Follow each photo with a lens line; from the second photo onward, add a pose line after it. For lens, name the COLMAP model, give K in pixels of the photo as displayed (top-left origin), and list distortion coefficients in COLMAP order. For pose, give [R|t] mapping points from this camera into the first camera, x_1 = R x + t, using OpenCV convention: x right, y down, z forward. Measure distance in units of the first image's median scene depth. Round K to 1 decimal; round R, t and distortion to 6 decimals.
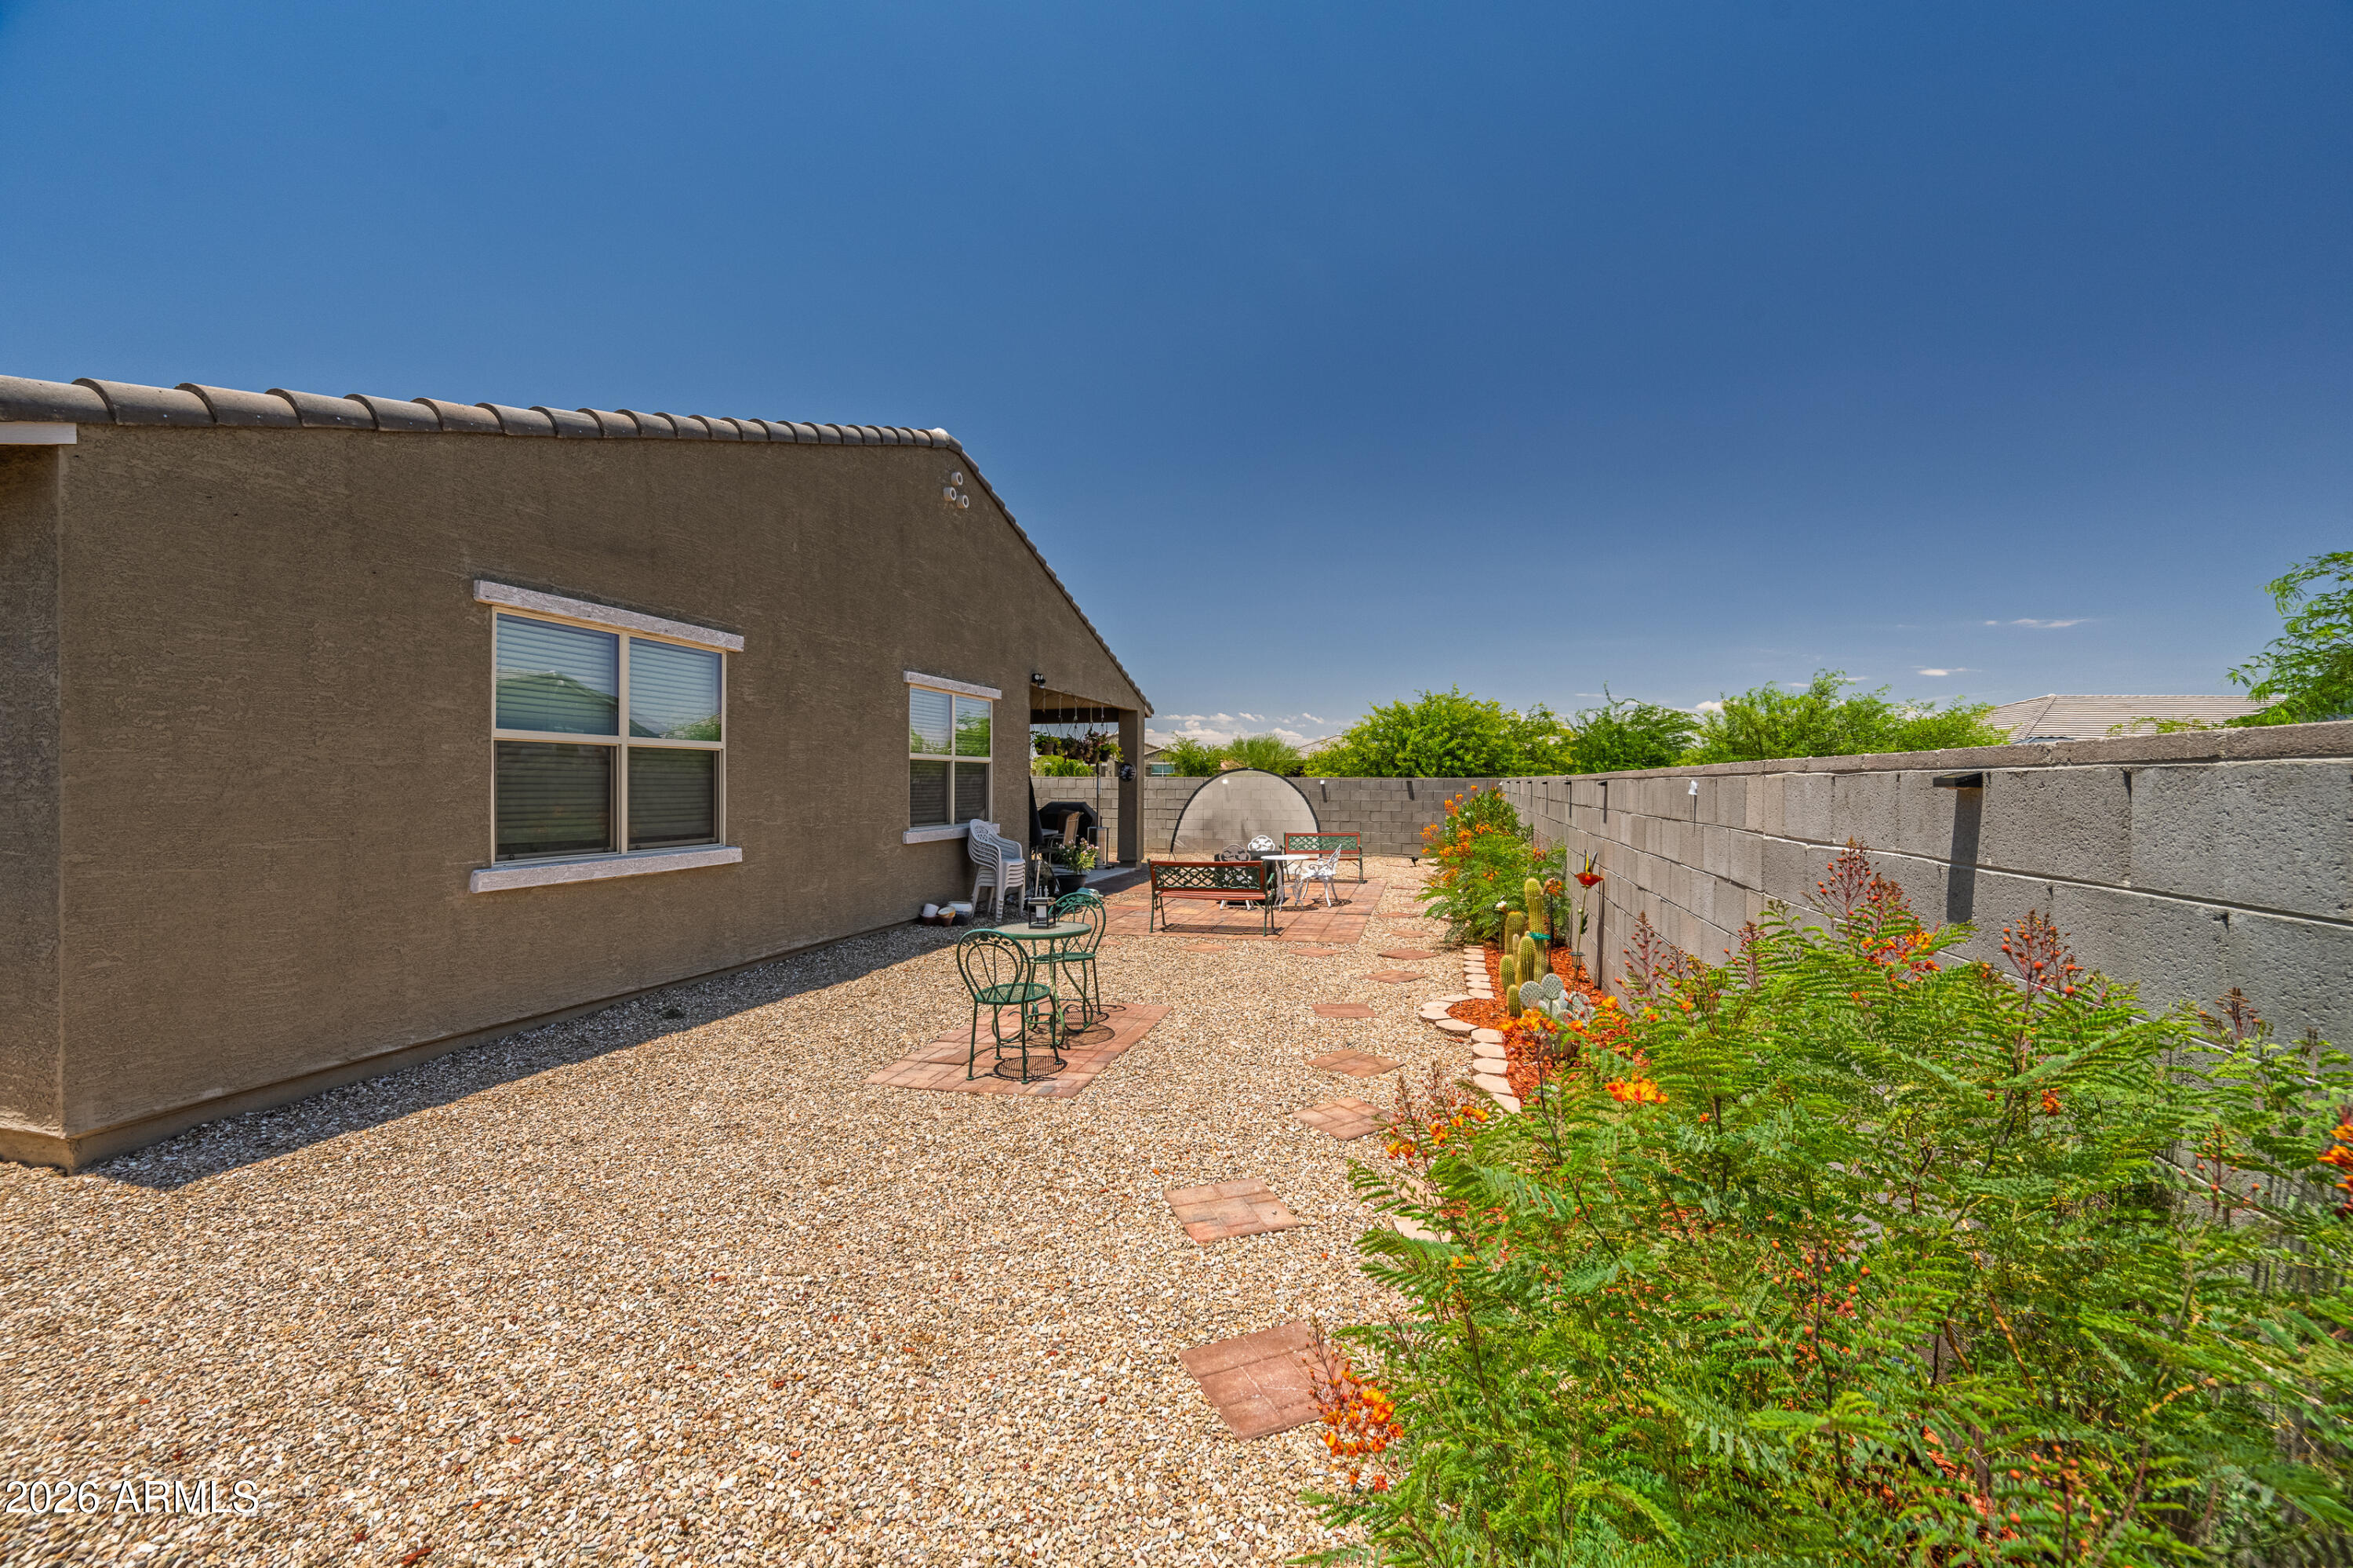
lens RADIAL K [[935.0, 0, 1177.5], [0, 935.0, 783.2], [0, 0, 1]] dist [-0.001418, 0.000030]
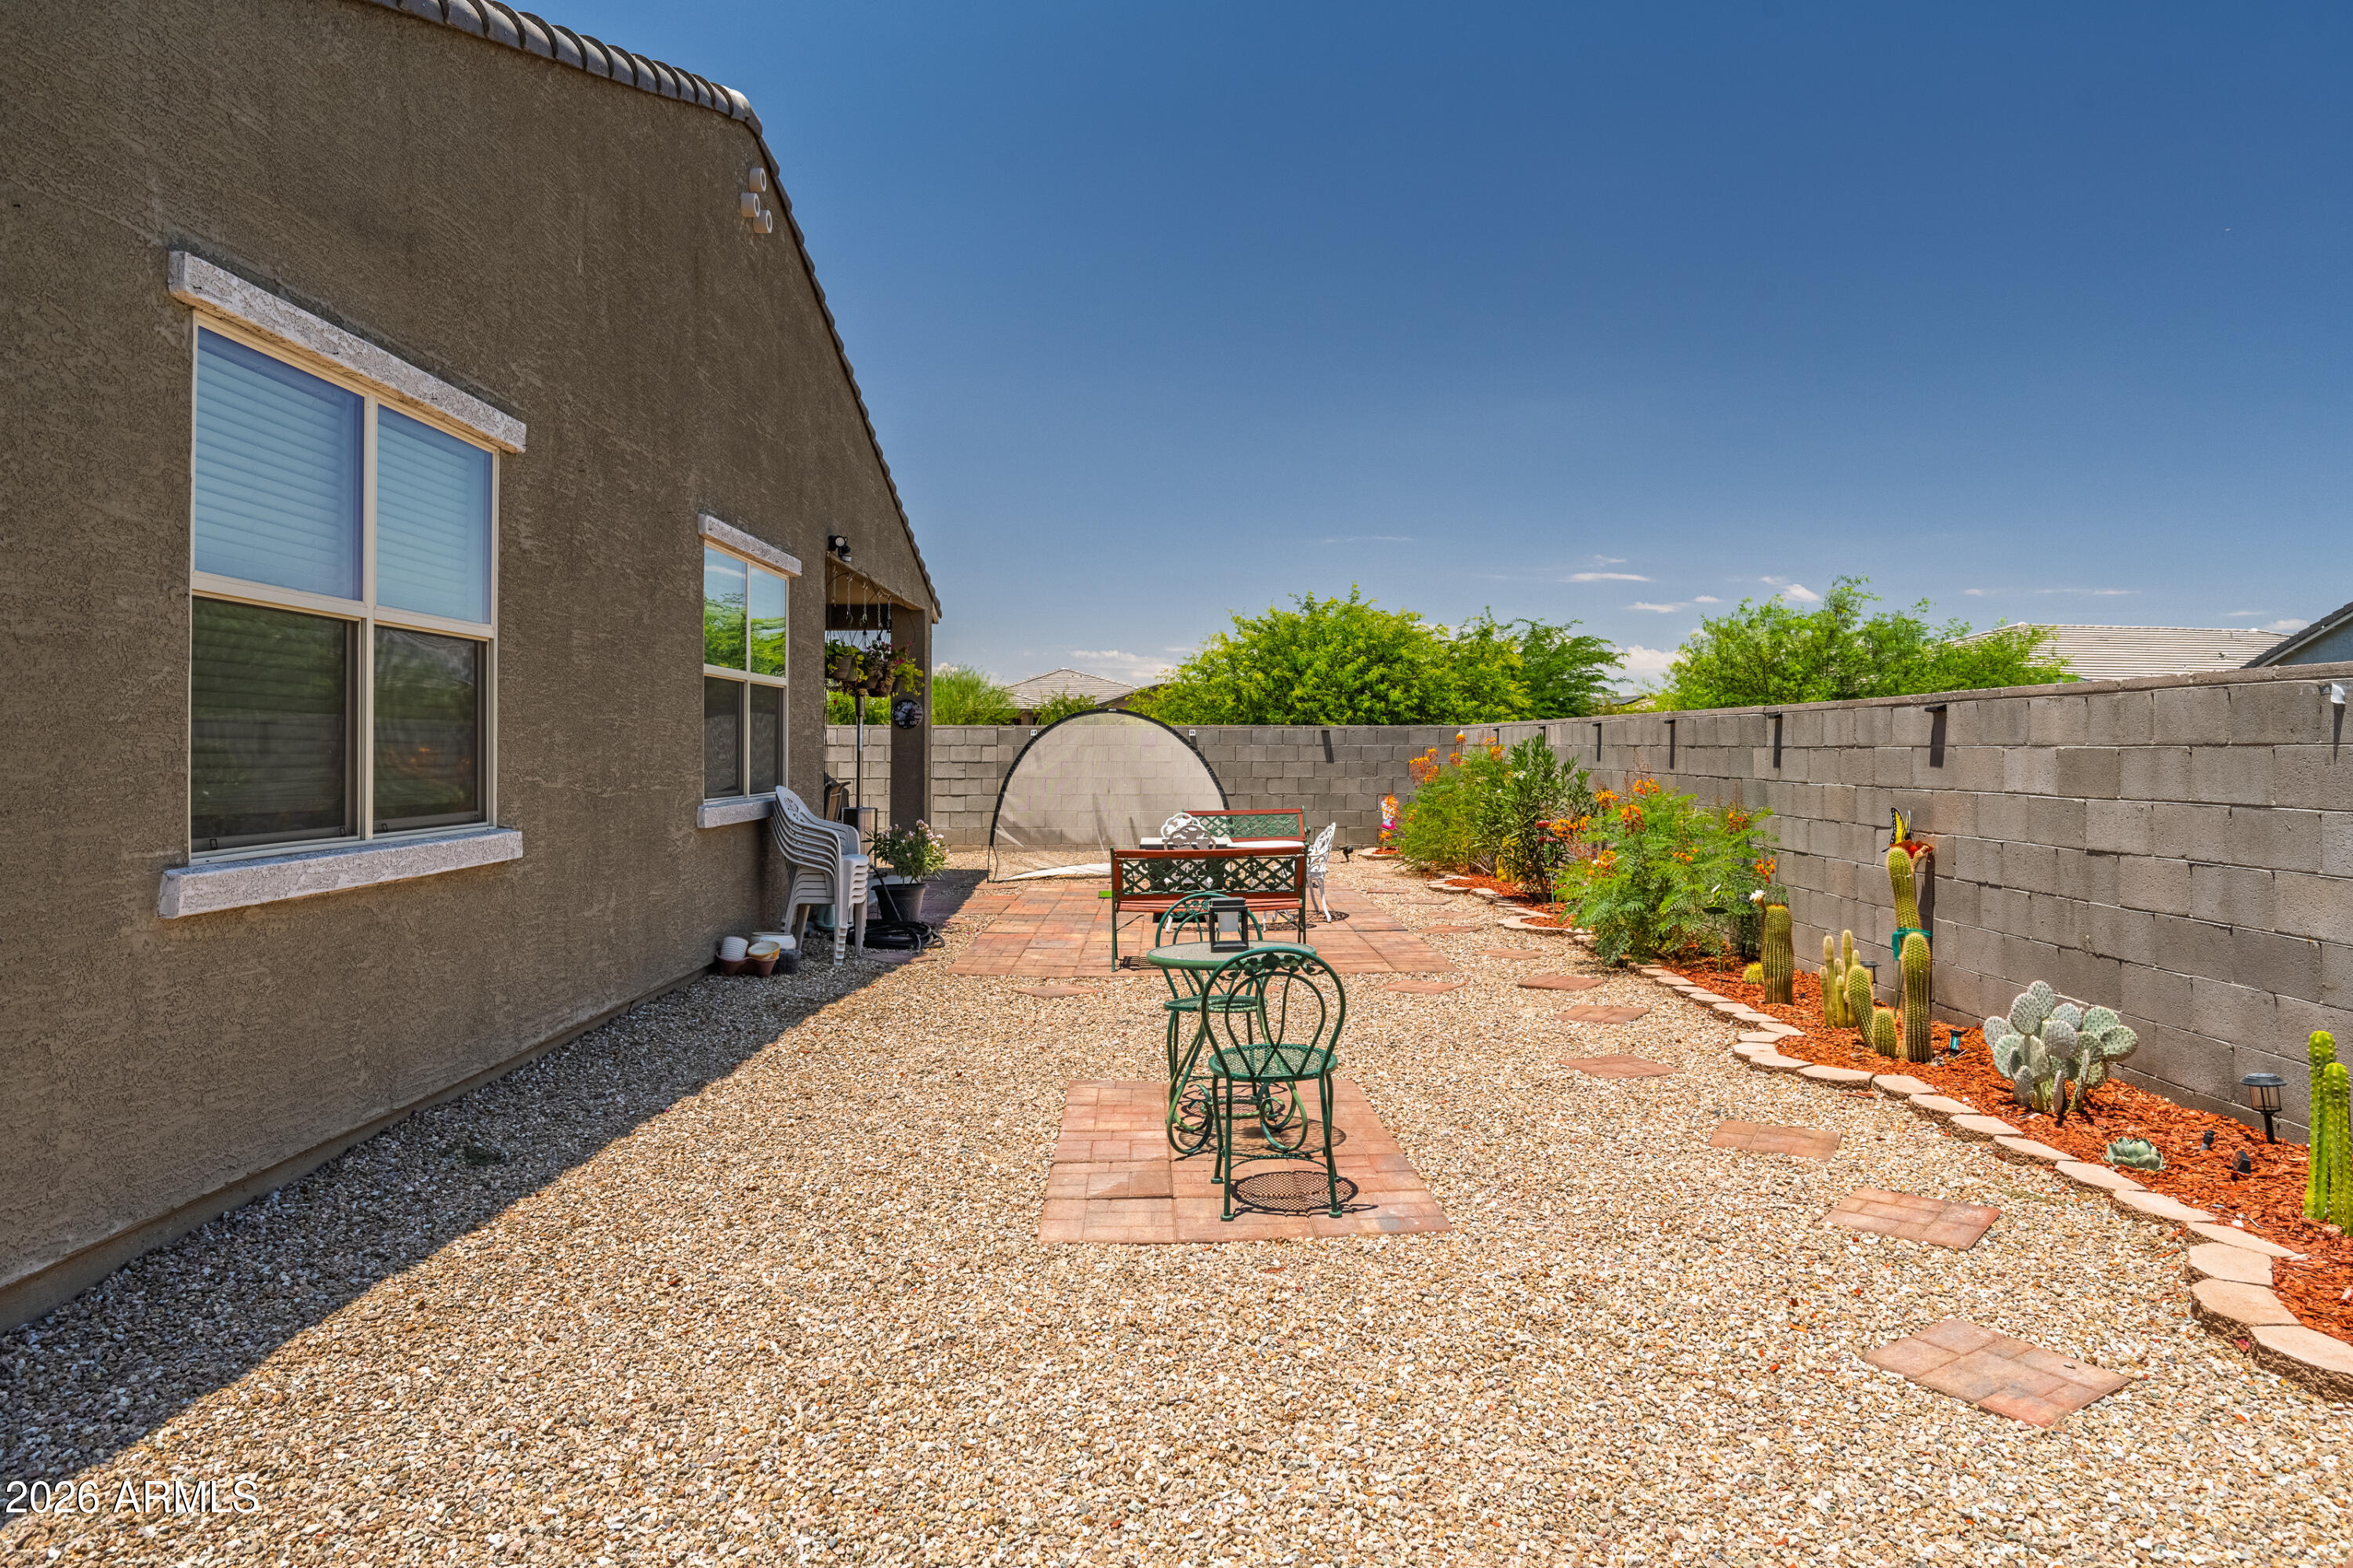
lens RADIAL K [[1488.3, 0, 1182.0], [0, 1488.3, 731.5], [0, 0, 1]] dist [-0.004896, 0.001333]
pose [[0.960958, -0.001171, 0.276690, -0.341192], [0.004507, 0.999925, -0.011419, 0.025247], [-0.276656, 0.012220, 0.960891, 0.106197]]
